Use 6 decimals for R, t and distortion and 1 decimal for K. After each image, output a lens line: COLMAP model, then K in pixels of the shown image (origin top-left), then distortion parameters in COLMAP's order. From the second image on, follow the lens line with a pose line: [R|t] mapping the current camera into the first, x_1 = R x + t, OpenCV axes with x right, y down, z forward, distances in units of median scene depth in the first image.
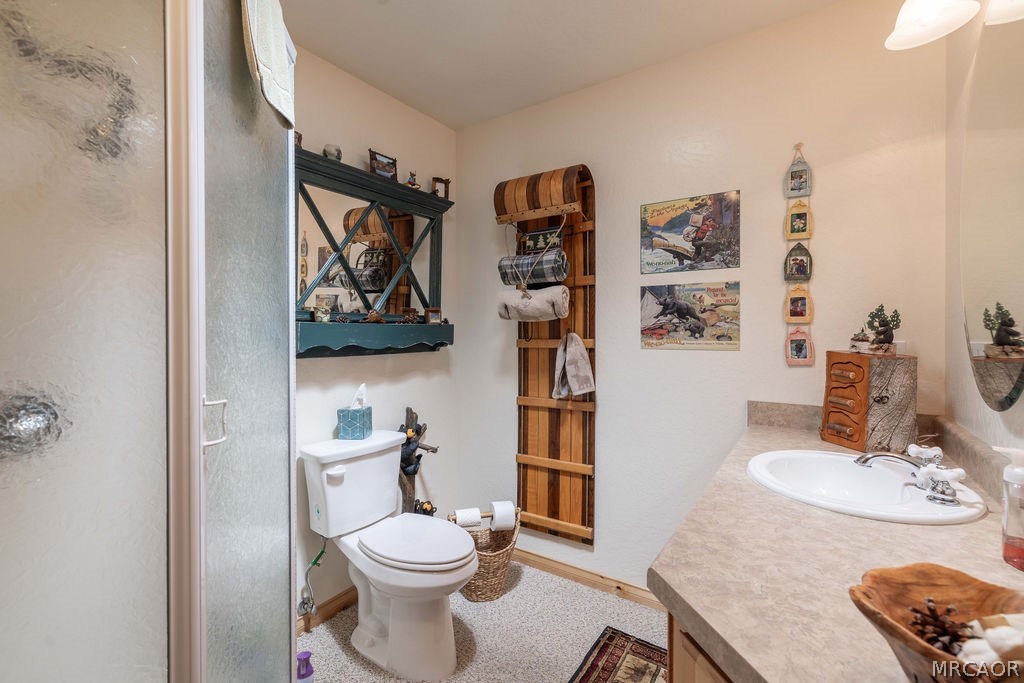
lens RADIAL K [[446.1, 0, 504.9], [0, 446.1, 338.4], [0, 0, 1]] dist [0.002401, -0.000035]
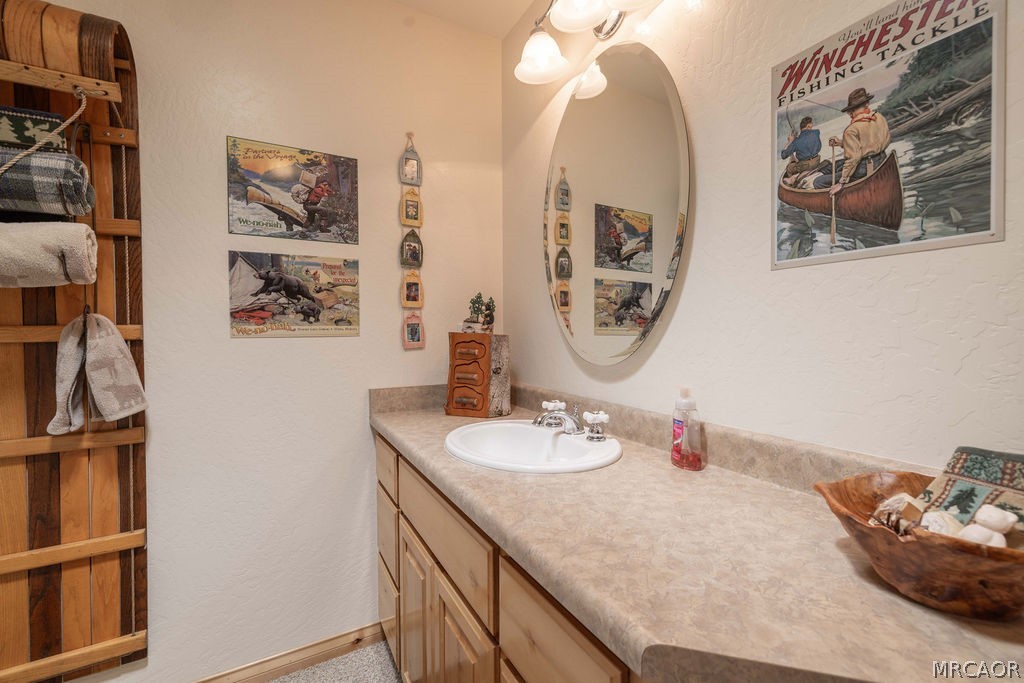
lens RADIAL K [[421.7, 0, 508.2], [0, 421.7, 339.0], [0, 0, 1]] dist [0.001544, -0.000574]
pose [[0.460374, -0.020393, 0.887491, -0.095878], [0.020539, 0.999713, 0.012318, 0.027209], [-0.887488, 0.012557, 0.460660, 0.313487]]
